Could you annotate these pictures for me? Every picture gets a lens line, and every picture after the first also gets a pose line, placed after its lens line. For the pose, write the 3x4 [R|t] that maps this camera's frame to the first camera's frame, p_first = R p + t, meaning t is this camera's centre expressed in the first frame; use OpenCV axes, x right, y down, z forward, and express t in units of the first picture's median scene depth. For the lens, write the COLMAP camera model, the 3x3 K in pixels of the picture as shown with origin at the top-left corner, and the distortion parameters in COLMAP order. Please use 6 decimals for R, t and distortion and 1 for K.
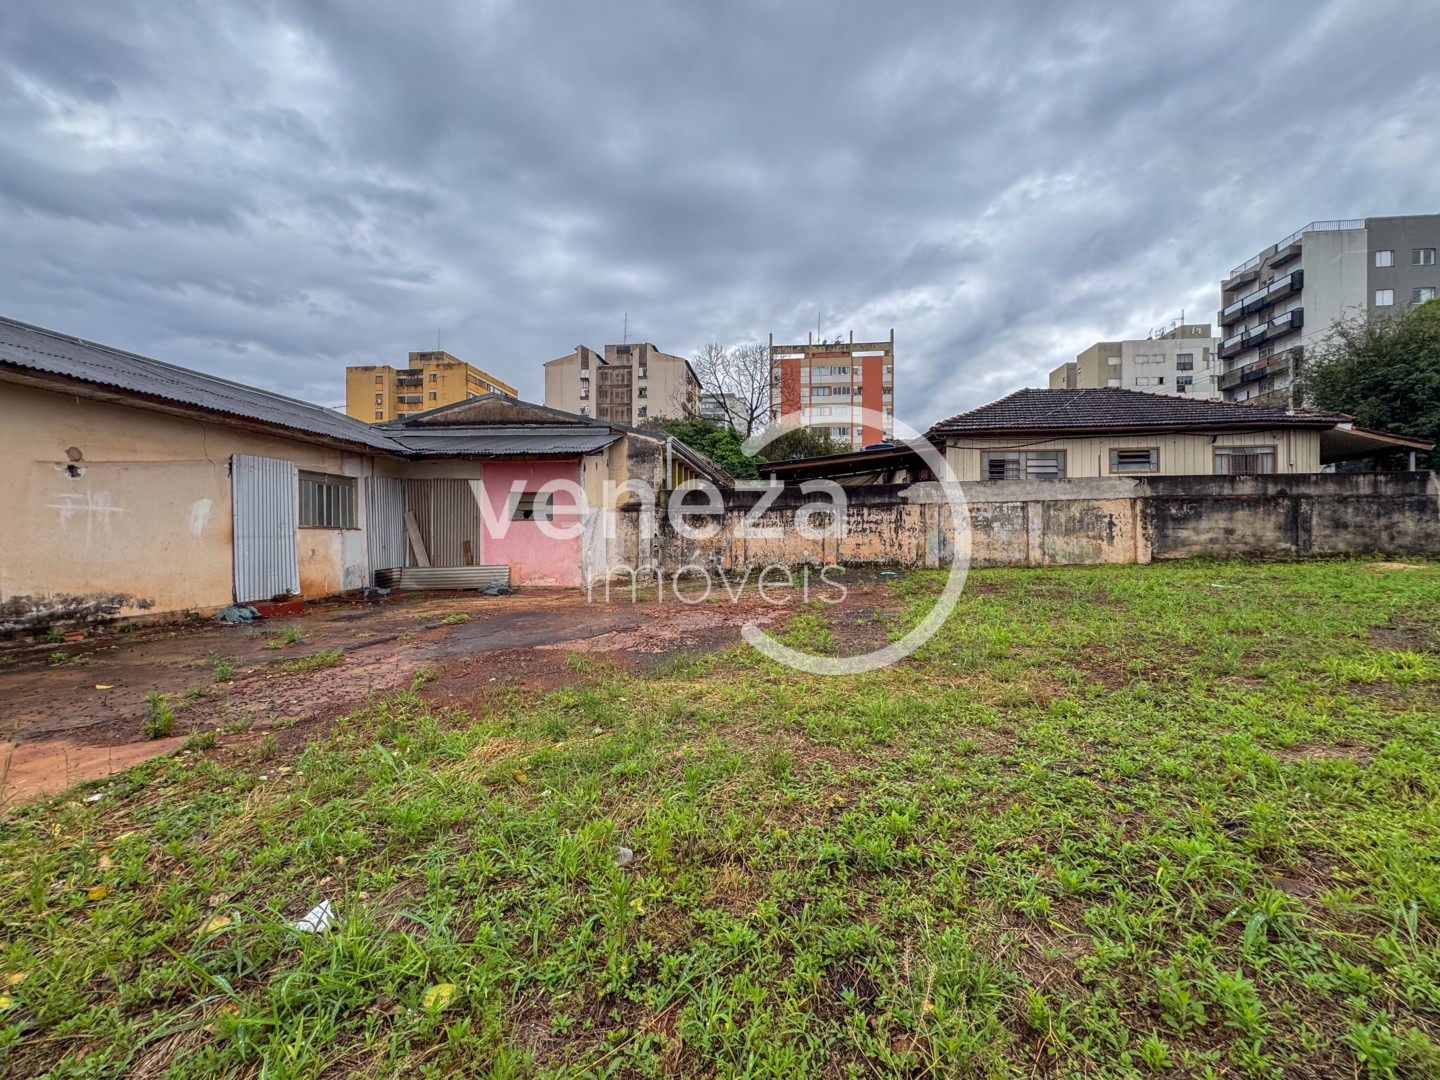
lens RADIAL K [[575.6, 0, 720.5], [0, 575.6, 538.6], [0, 0, 1]] dist [-0.000670, 0.000182]
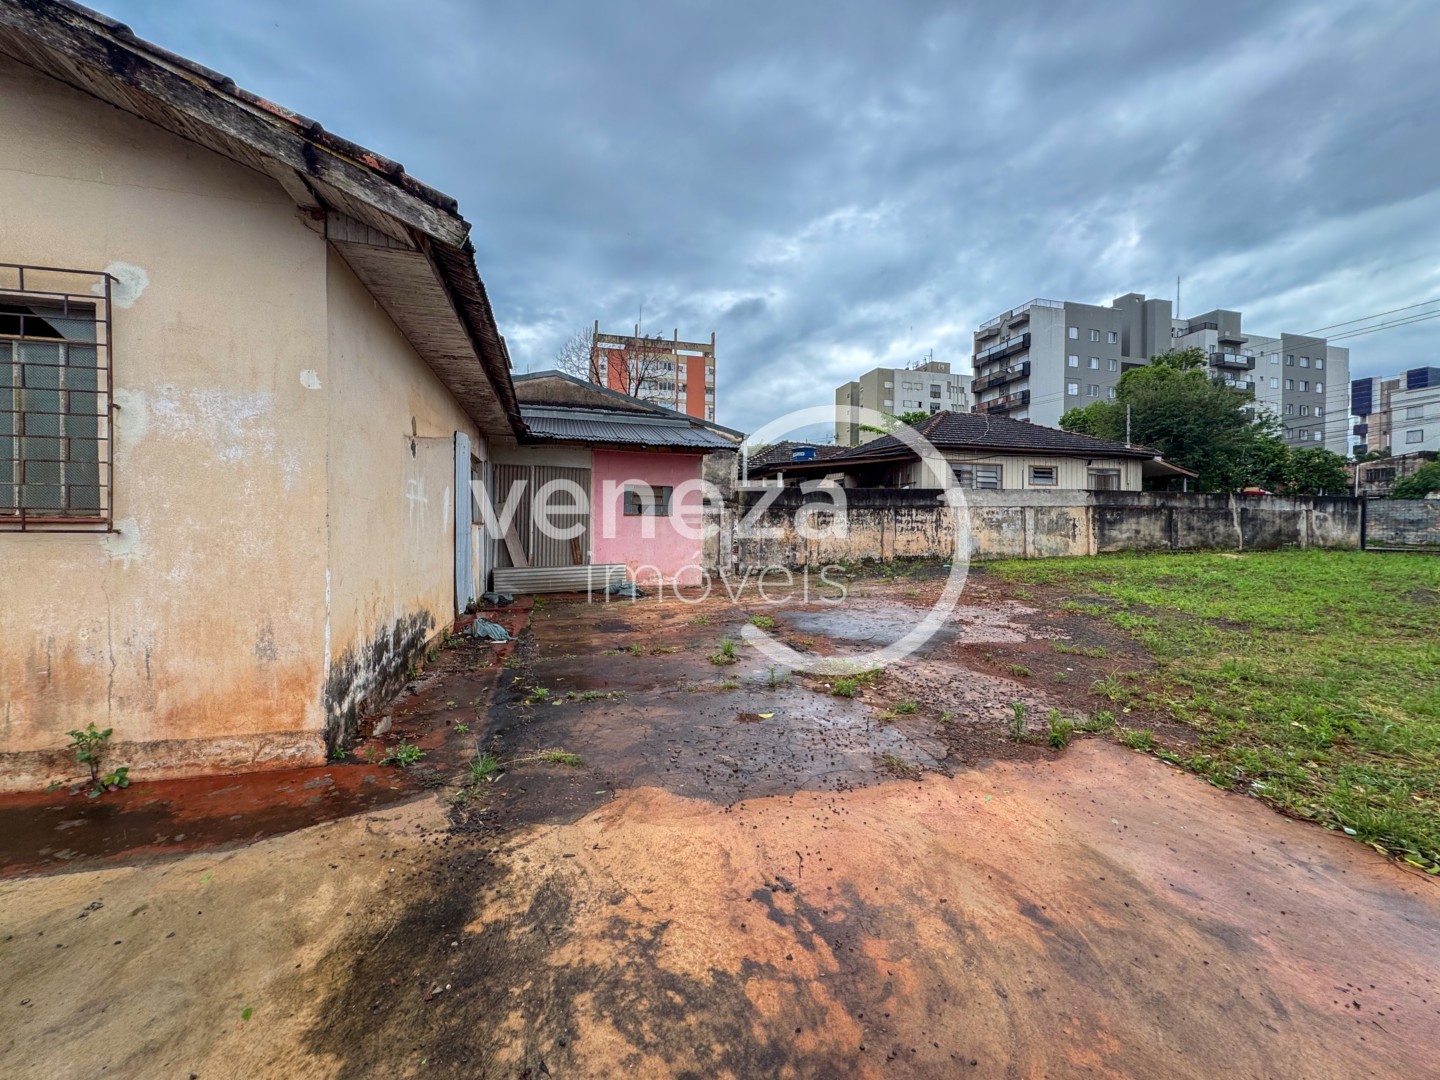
lens RADIAL K [[575.8, 0, 717.9], [0, 575.8, 535.3], [0, 0, 1]] dist [-0.001088, 0.000388]
pose [[0.927213, 0.003497, 0.374518, -0.552812], [-0.007213, 0.999938, 0.008519, -0.008169], [-0.374465, -0.010600, 0.927181, 0.083826]]
